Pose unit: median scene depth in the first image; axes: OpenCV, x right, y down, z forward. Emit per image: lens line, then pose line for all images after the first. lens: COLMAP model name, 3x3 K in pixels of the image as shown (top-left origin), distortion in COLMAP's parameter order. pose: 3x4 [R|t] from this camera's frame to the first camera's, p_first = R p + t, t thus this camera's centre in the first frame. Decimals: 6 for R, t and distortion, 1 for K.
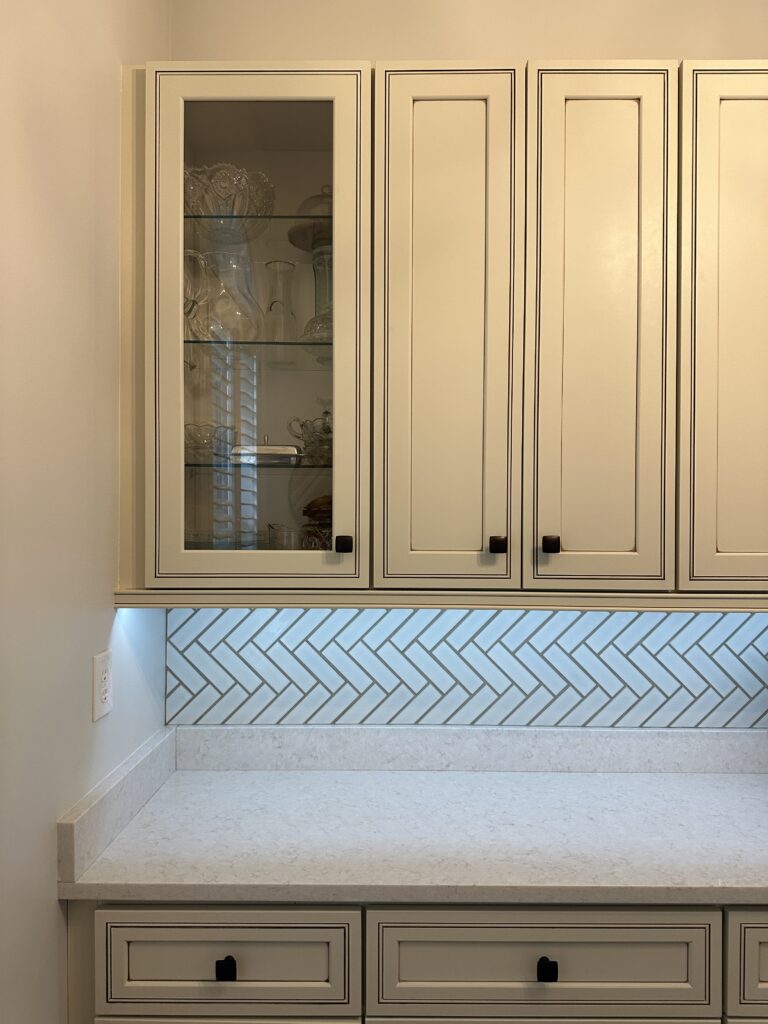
lens RADIAL K [[716.6, 0, 383.7], [0, 716.6, 474.1], [0, 0, 1]] dist [0.044402, -0.000416]
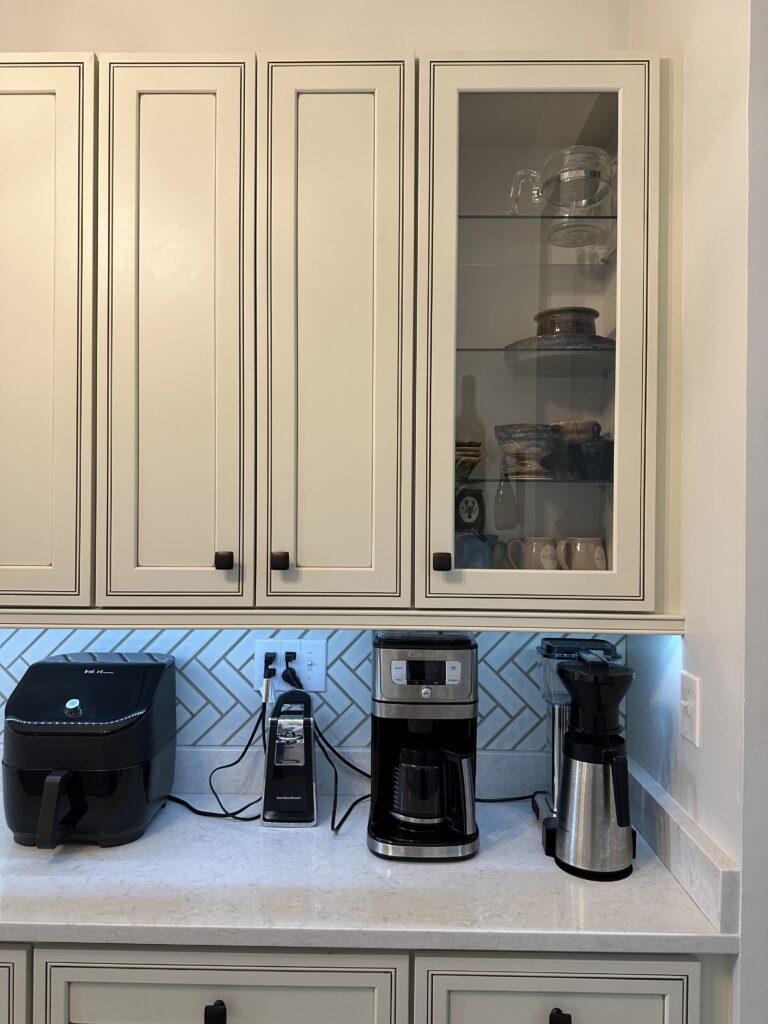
lens RADIAL K [[742.6, 0, 384.0], [0, 742.6, 512.0], [0, 0, 1]] dist [0.040979, -0.003454]
pose [[0.999790, 0.002092, -0.020396, 0.386393], [-0.001477, 0.999546, 0.030095, 0.001376], [0.020449, -0.030058, 0.999339, 0.001692]]
